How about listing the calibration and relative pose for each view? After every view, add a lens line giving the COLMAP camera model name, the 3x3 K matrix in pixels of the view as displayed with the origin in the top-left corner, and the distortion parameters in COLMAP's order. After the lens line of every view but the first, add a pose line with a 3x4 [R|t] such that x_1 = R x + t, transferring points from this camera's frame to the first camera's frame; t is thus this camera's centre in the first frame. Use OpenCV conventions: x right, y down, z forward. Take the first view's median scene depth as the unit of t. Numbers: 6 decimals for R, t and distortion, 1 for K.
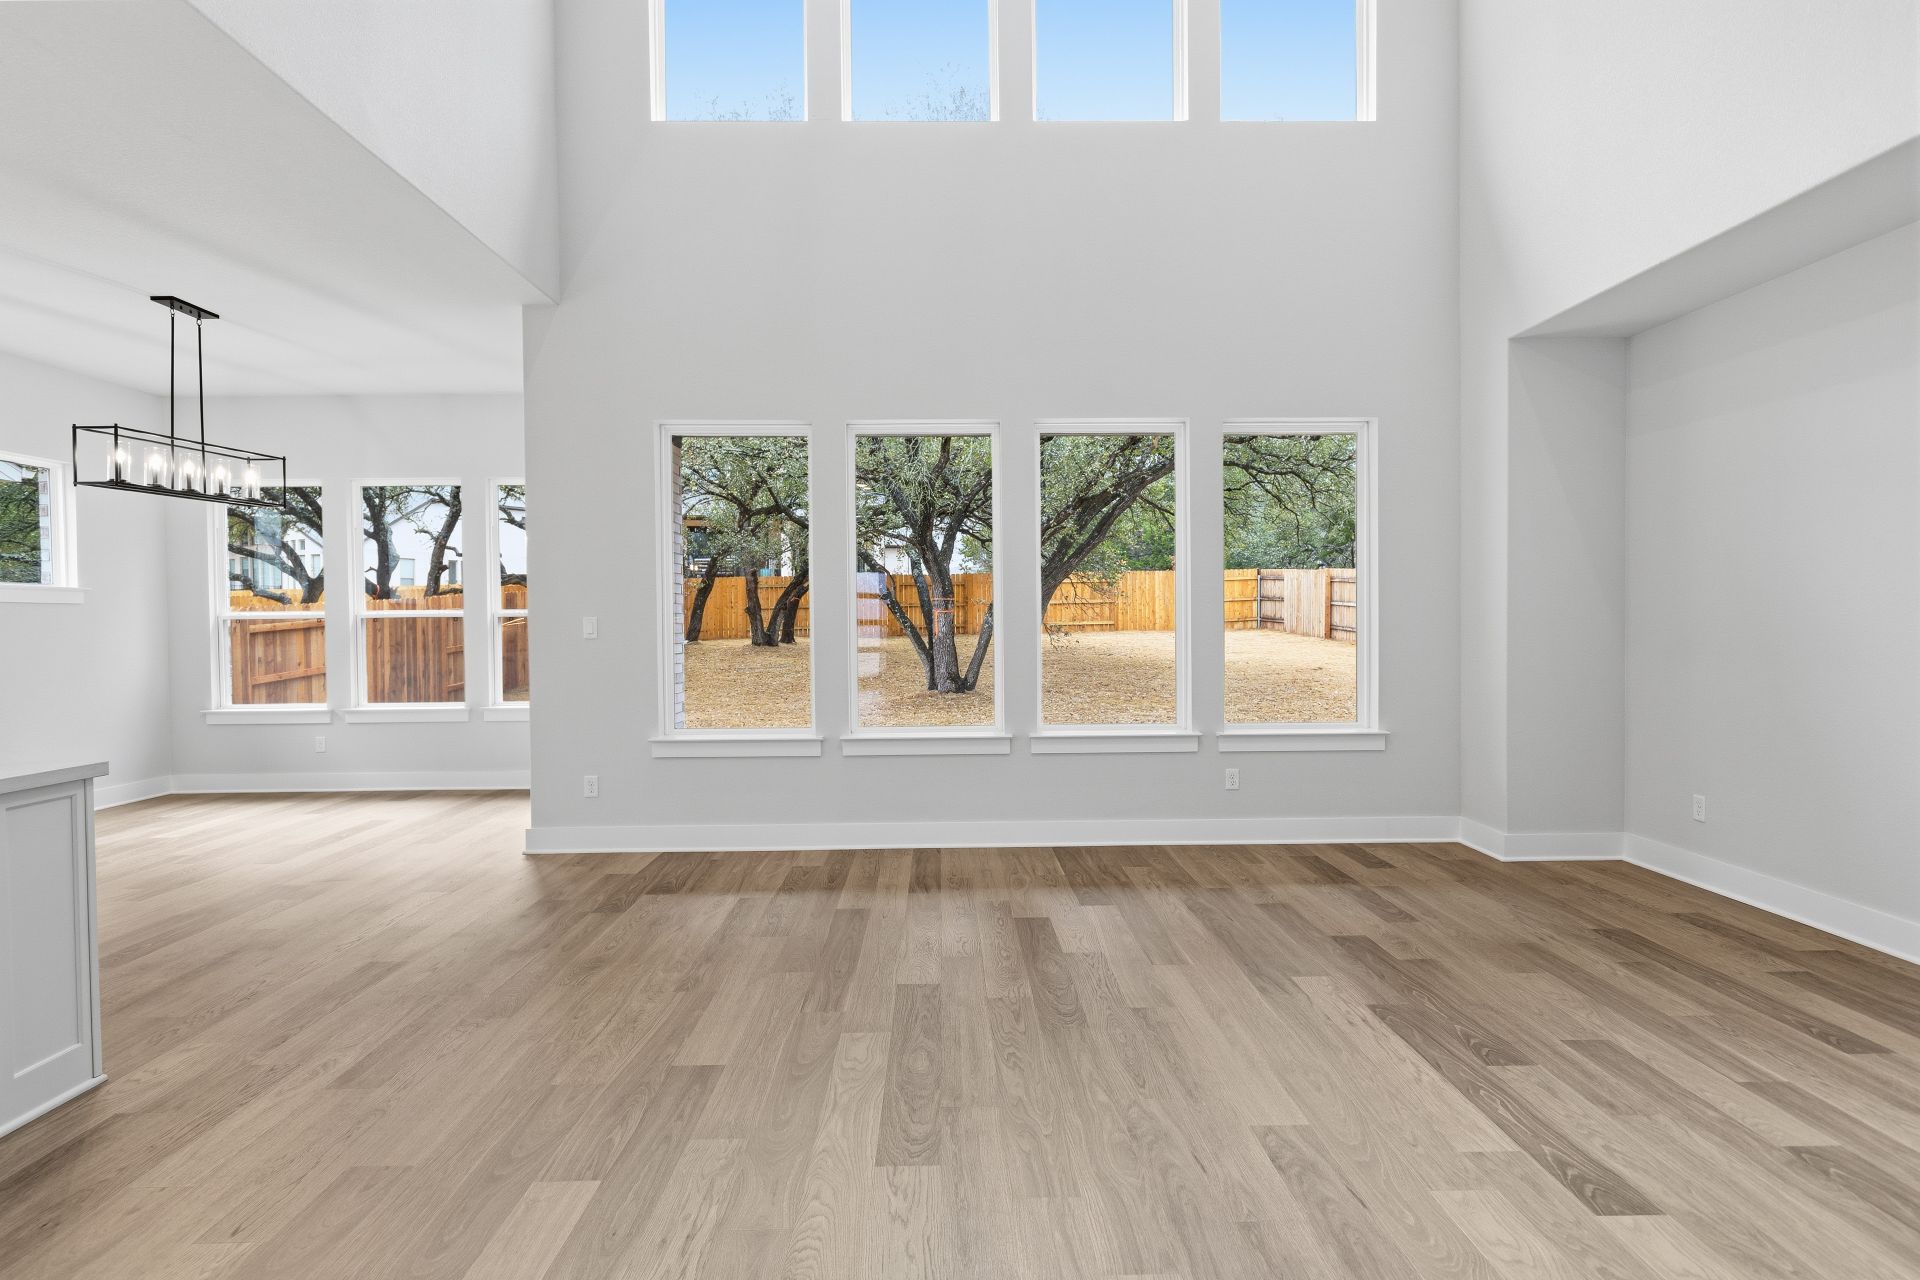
lens RADIAL K [[1020.5, 0, 954.7], [0, 1020.5, 646.5], [0, 0, 1]] dist [0.000779, -0.001524]
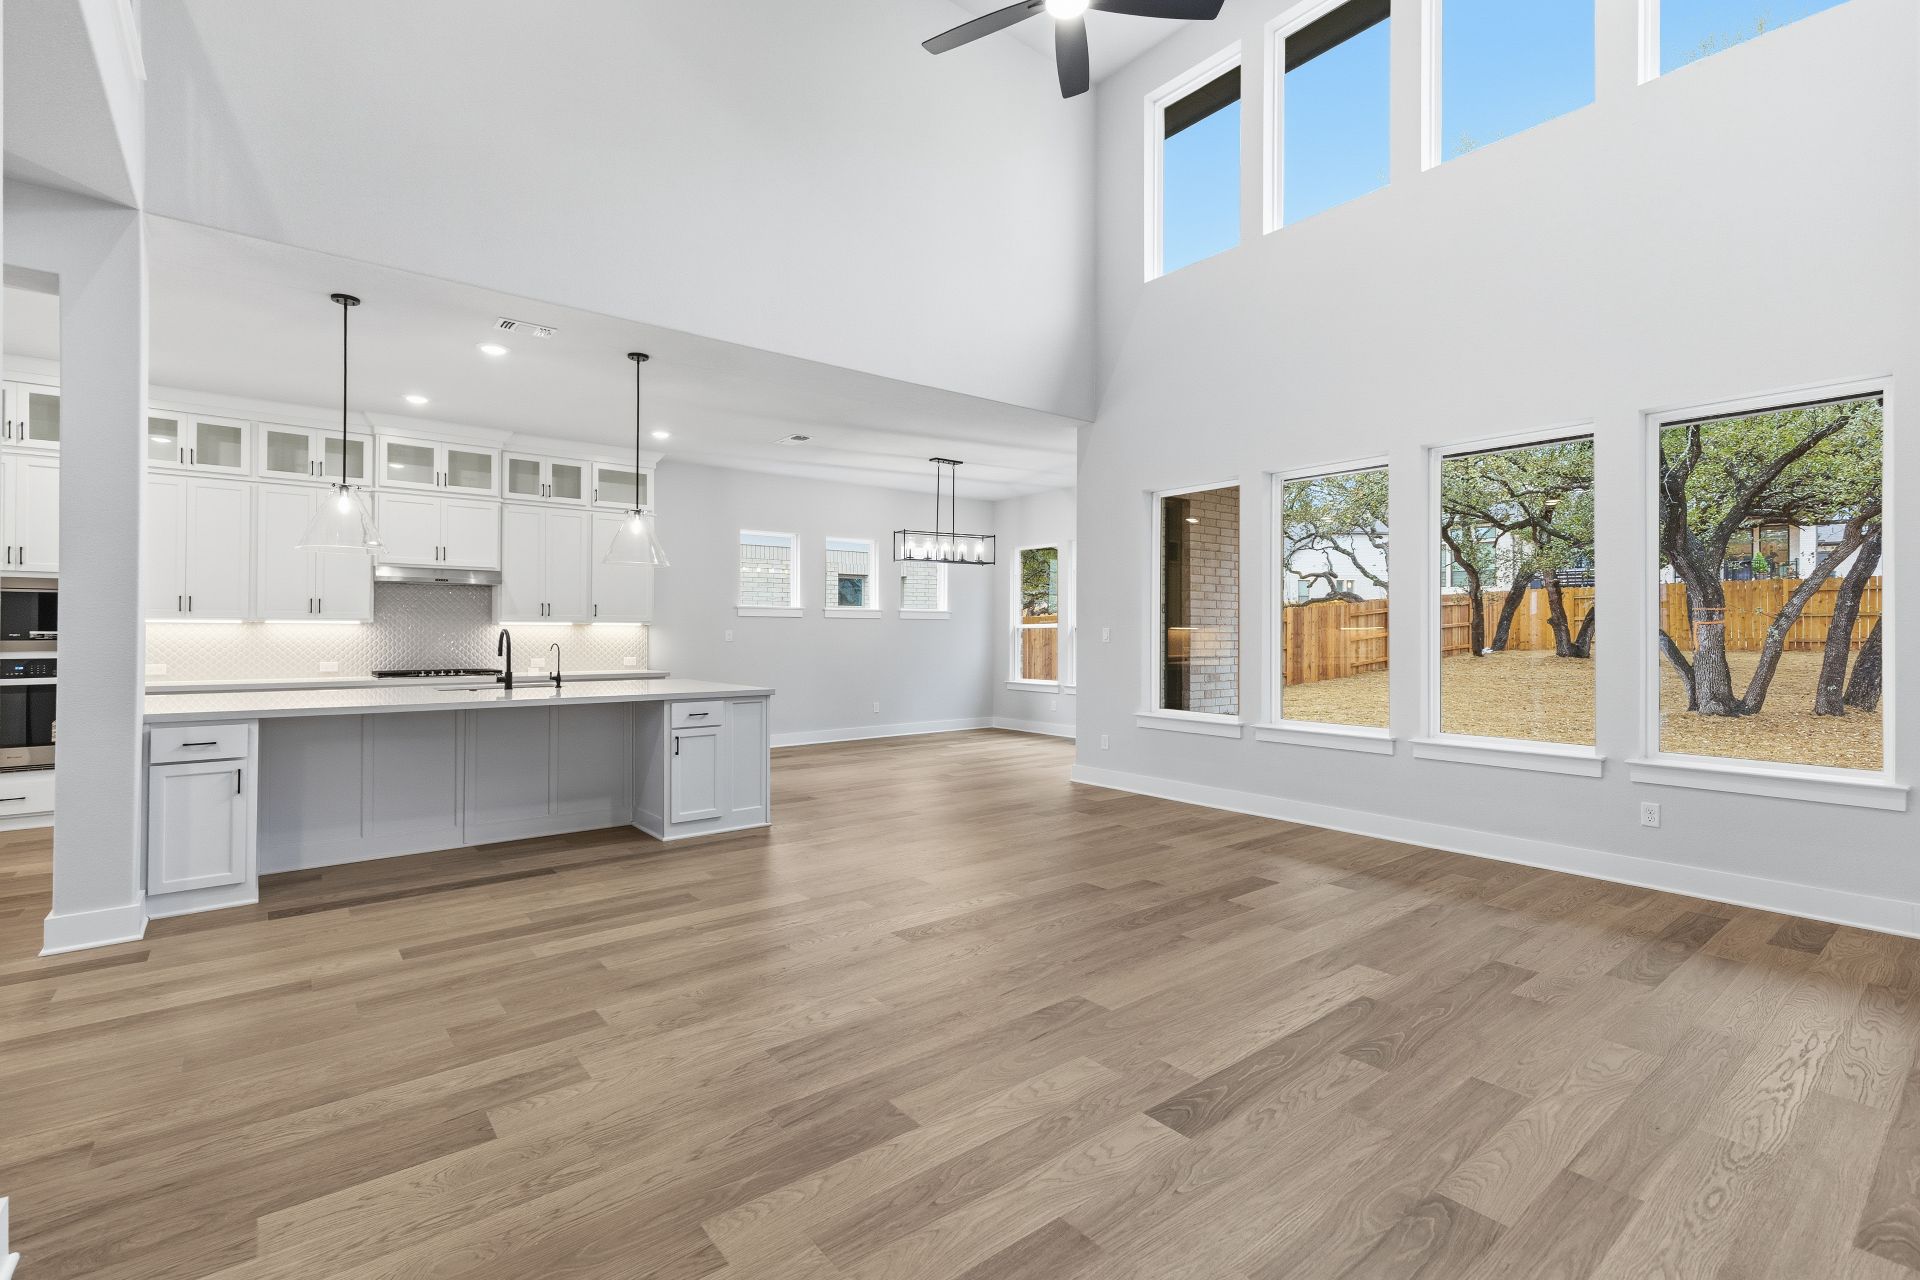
lens RADIAL K [[865.2, 0, 957.8], [0, 865.2, 636.4], [0, 0, 1]] dist [0.003178, -0.001173]
pose [[0.609424, 0.013501, -0.792730, 0.615443], [-0.027181, 0.999623, -0.003871, -0.007819], [0.792378, 0.023906, 0.609561, 0.072533]]
